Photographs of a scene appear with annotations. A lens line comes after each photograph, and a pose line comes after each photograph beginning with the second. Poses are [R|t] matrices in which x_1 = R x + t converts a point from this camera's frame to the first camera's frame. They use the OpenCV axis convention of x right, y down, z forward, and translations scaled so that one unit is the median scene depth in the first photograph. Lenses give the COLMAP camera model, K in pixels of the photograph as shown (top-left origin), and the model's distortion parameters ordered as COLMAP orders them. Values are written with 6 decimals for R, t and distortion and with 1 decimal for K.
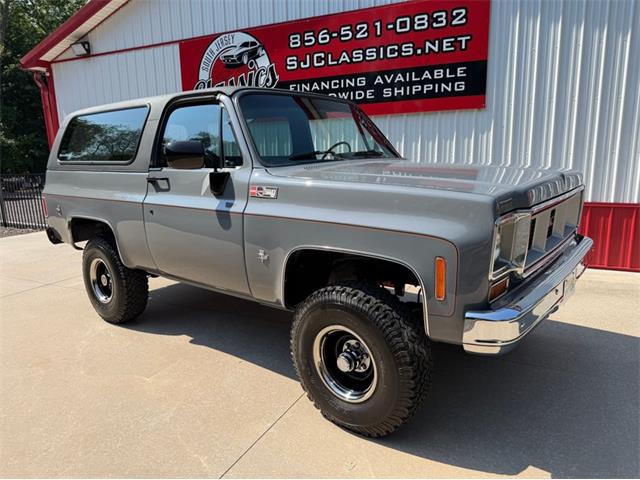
lens RADIAL K [[453.8, 0, 320.0], [0, 453.8, 240.0], [0, 0, 1]] dist [0.054794, -0.079423]
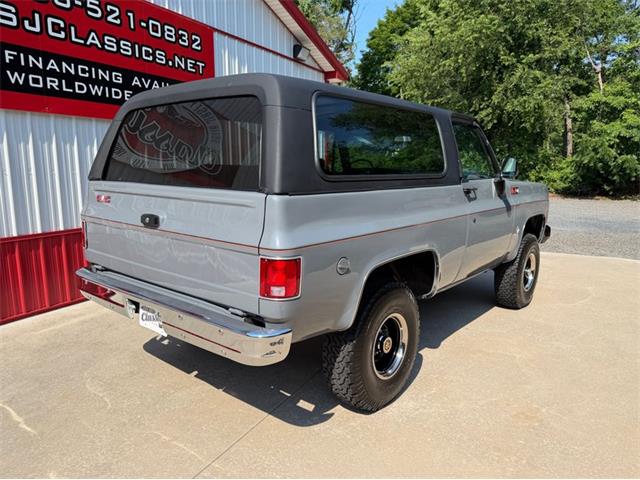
lens RADIAL K [[454.7, 0, 314.8], [0, 454.7, 240.7], [0, 0, 1]] dist [0.006037, -0.009027]
pose [[0.030737, -0.144646, 0.989006, -0.747059], [0.181757, 0.973785, 0.136771, -0.119207], [-0.982863, 0.175555, 0.056221, 0.686508]]
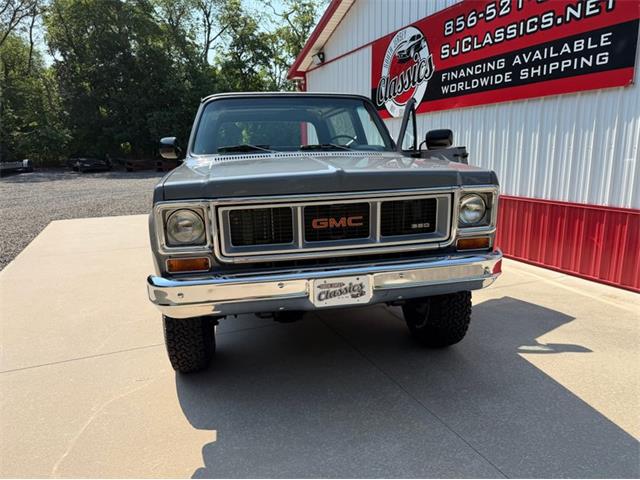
lens RADIAL K [[454.7, 0, 314.8], [0, 454.7, 240.7], [0, 0, 1]] dist [0.006037, -0.009027]
pose [[0.757328, 0.135726, -0.638774, 0.441957], [-0.120380, 0.990415, 0.067721, -0.022924], [0.641844, 0.025609, 0.766408, 0.099820]]
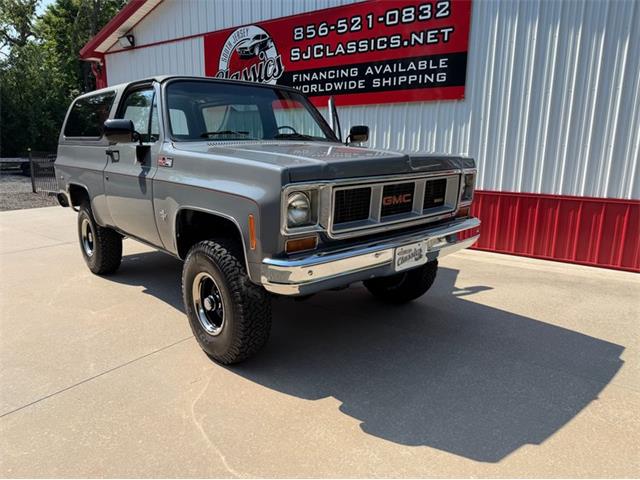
lens RADIAL K [[454.1, 0, 315.3], [0, 454.1, 241.9], [0, 0, 1]] dist [0.037740, -0.055237]
pose [[0.985568, 0.063726, -0.156829, 0.198031], [-0.060200, 0.997817, 0.027137, 0.021168], [0.158216, -0.017304, 0.987253, -0.061115]]
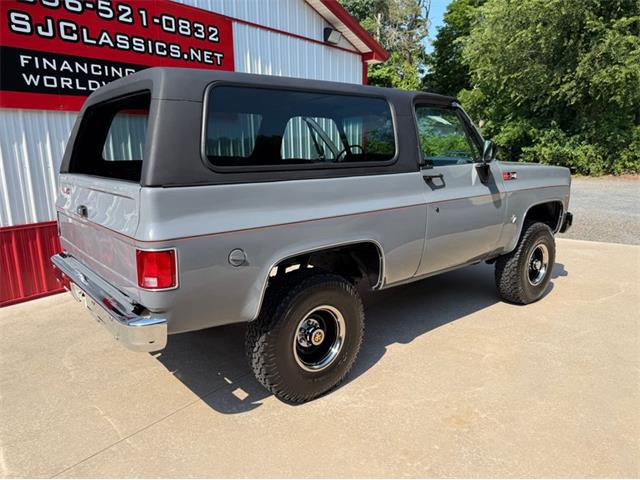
lens RADIAL K [[454.7, 0, 311.4], [0, 454.7, 241.2], [0, 0, 1]] dist [0.001452, -0.006638]
pose [[0.212680, -0.177625, 0.960842, -0.724185], [0.197928, 0.970785, 0.135652, -0.096070], [-0.956866, 0.161327, 0.241623, 0.541087]]
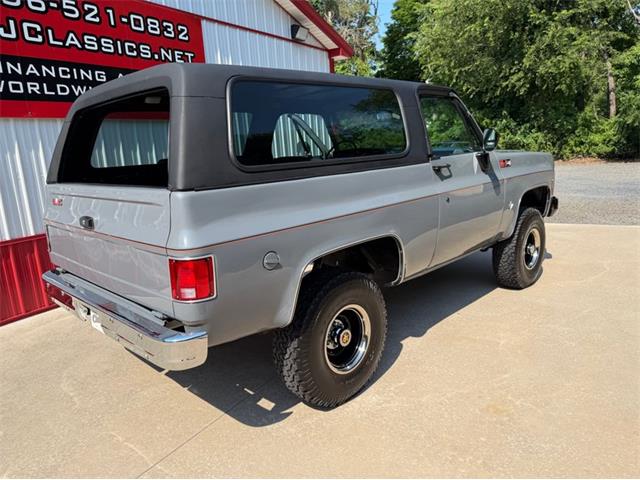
lens RADIAL K [[456.0, 0, 312.0], [0, 456.0, 237.7], [0, 0, 1]] dist [0.000434, -0.005194]
pose [[0.114177, -0.181793, 0.976686, -0.720142], [0.247026, 0.957433, 0.149332, -0.106465], [-0.962259, 0.224216, 0.154225, 0.600989]]
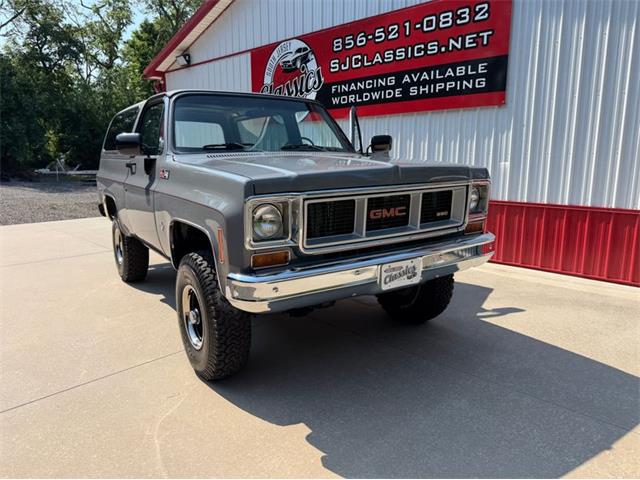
lens RADIAL K [[453.1, 0, 314.8], [0, 453.1, 236.0], [0, 0, 1]] dist [0.044066, -0.064507]
pose [[0.950113, 0.072740, -0.303307, 0.271114], [-0.075714, 0.997128, 0.001958, 0.012022], [0.302578, 0.021105, 0.952891, -0.021356]]
